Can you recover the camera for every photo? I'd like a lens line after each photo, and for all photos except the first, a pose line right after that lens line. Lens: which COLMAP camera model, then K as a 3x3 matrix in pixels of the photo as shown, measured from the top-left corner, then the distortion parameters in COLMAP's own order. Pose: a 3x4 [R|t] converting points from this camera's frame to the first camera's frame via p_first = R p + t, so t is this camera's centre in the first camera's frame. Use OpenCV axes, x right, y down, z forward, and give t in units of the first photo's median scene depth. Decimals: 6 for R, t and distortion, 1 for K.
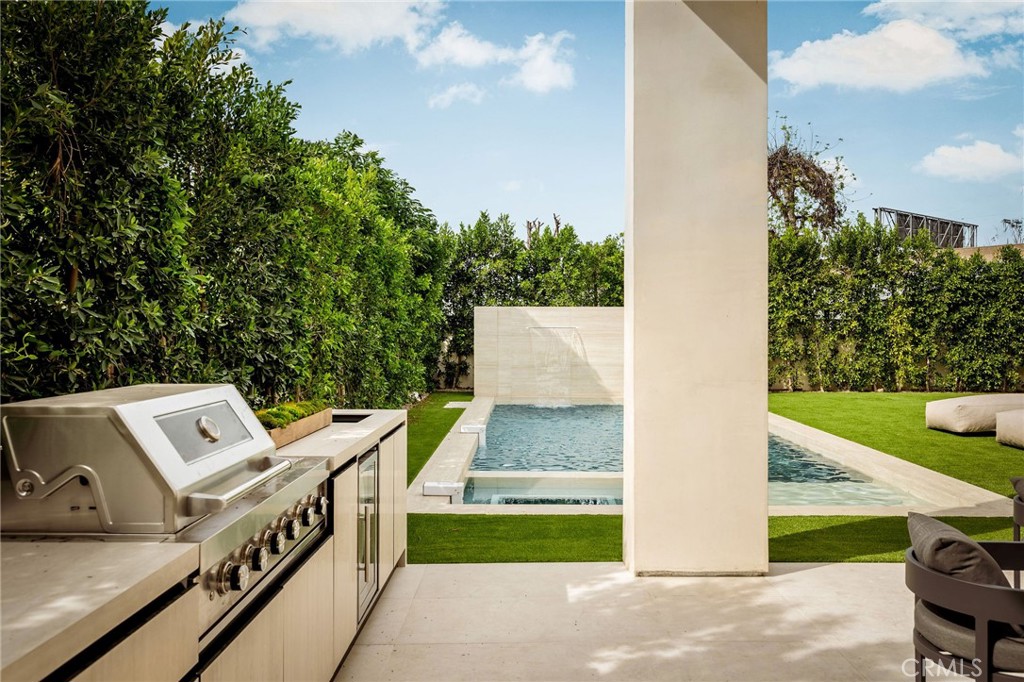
lens RADIAL K [[798.6, 0, 508.7], [0, 798.6, 336.4], [0, 0, 1]] dist [-0.007858, 0.001287]
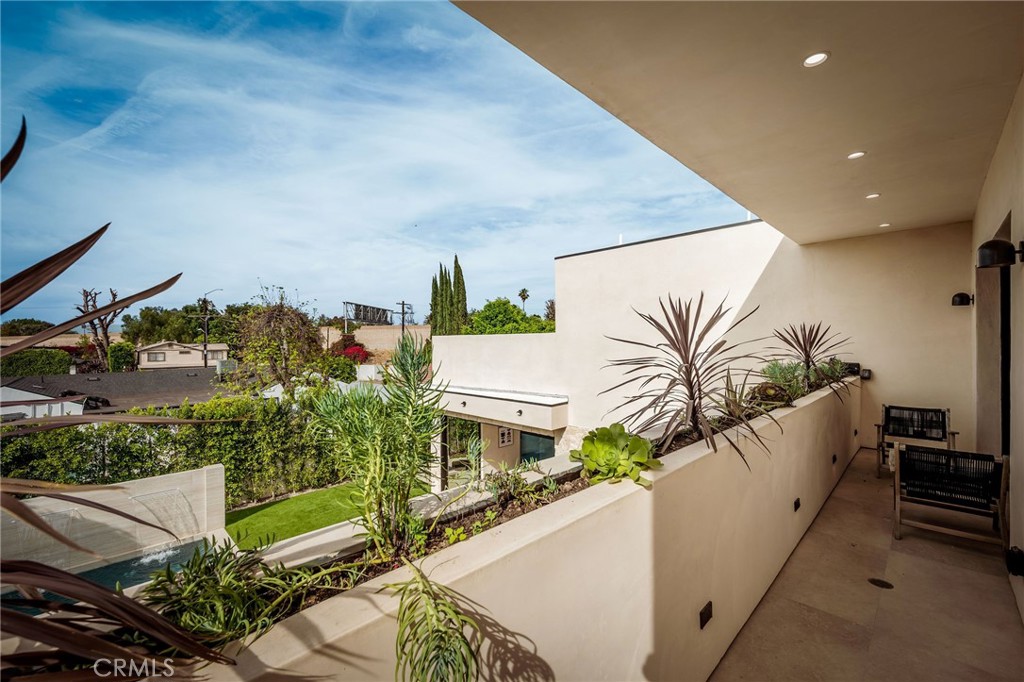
lens RADIAL K [[421.1, 0, 512.3], [0, 421.1, 337.5], [0, 0, 1]] dist [-0.001814, -0.000128]
pose [[0.697208, -0.003903, 0.716858, 0.086075], [0.020387, 0.999689, -0.014384, -0.234537], [-0.716579, 0.024643, 0.697070, 0.064720]]
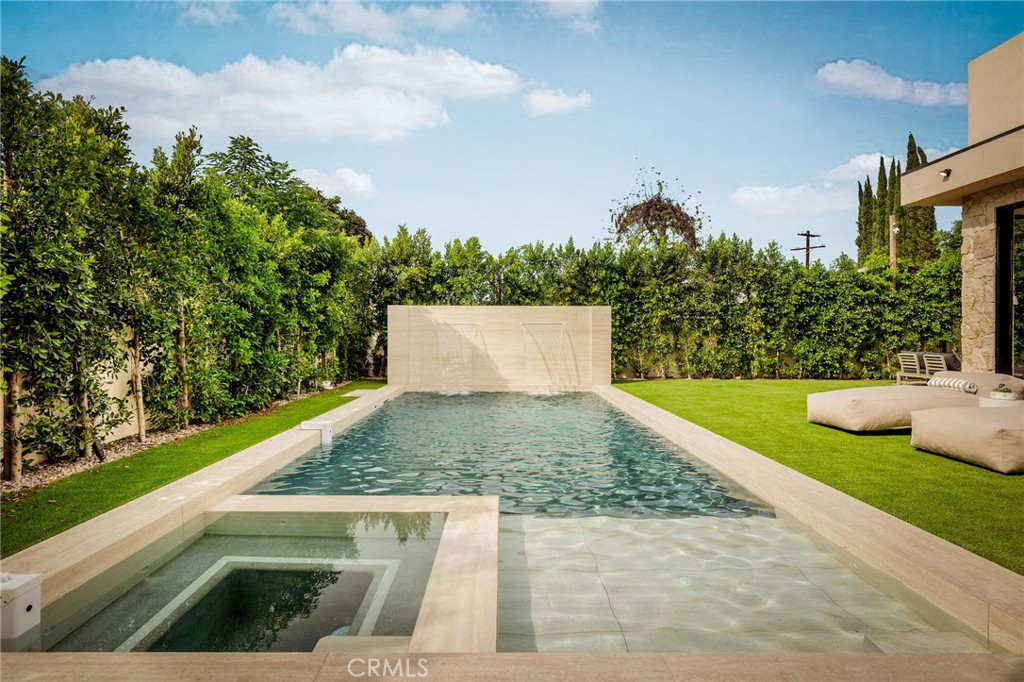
lens RADIAL K [[495.5, 0, 502.8], [0, 495.5, 337.0], [0, 0, 1]] dist [0.002867, -0.001222]
pose [[0.999644, 0.000185, 0.026679, 0.095883], [0.000015, 0.999972, -0.007510, 0.012289], [-0.026680, 0.007508, 0.999616, 0.271147]]
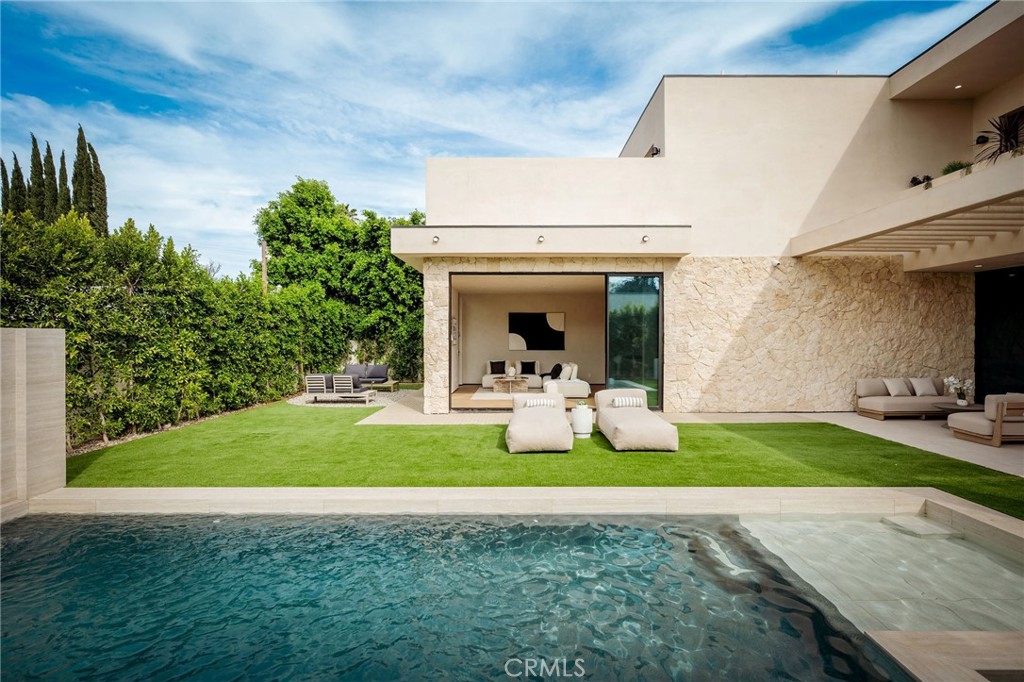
lens RADIAL K [[495.5, 0, 519.8], [0, 495.5, 338.5], [0, 0, 1]] dist [0.002867, -0.001222]
pose [[-0.017465, -0.005750, 0.999831, -0.078947], [0.014806, 0.999872, 0.006008, -0.025114], [-0.999738, 0.014909, -0.017377, 0.628763]]
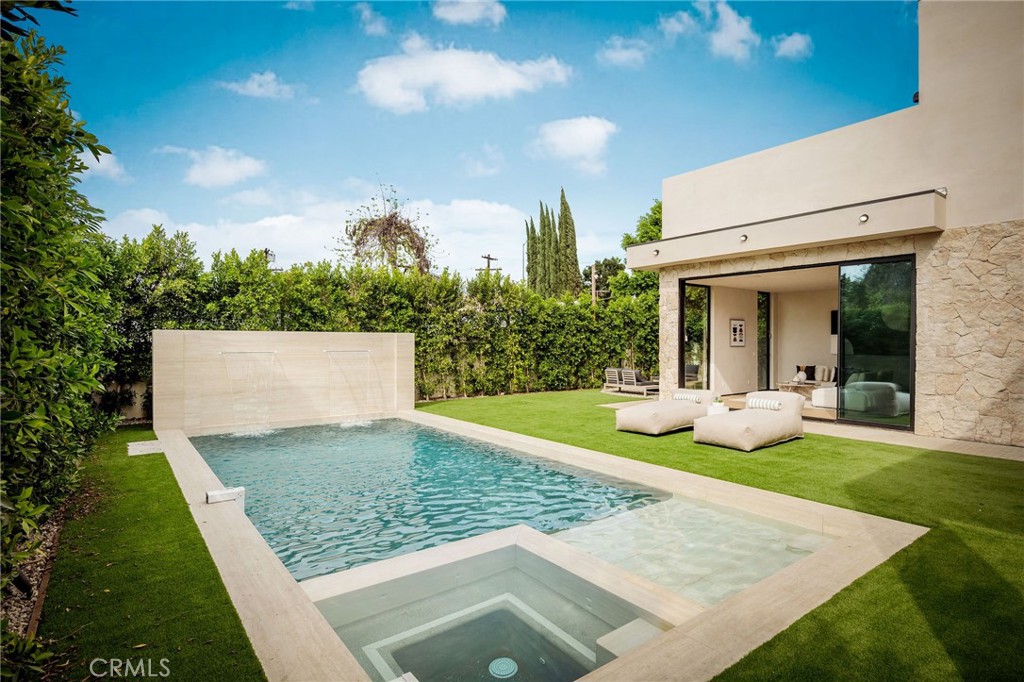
lens RADIAL K [[527.7, 0, 510.4], [0, 527.7, 343.1], [0, 0, 1]] dist [0.001342, 0.000327]
pose [[0.784801, -0.002690, 0.619742, -0.089167], [0.008312, 0.999946, -0.006185, -0.014711], [-0.619692, 0.010005, 0.784782, 0.274548]]
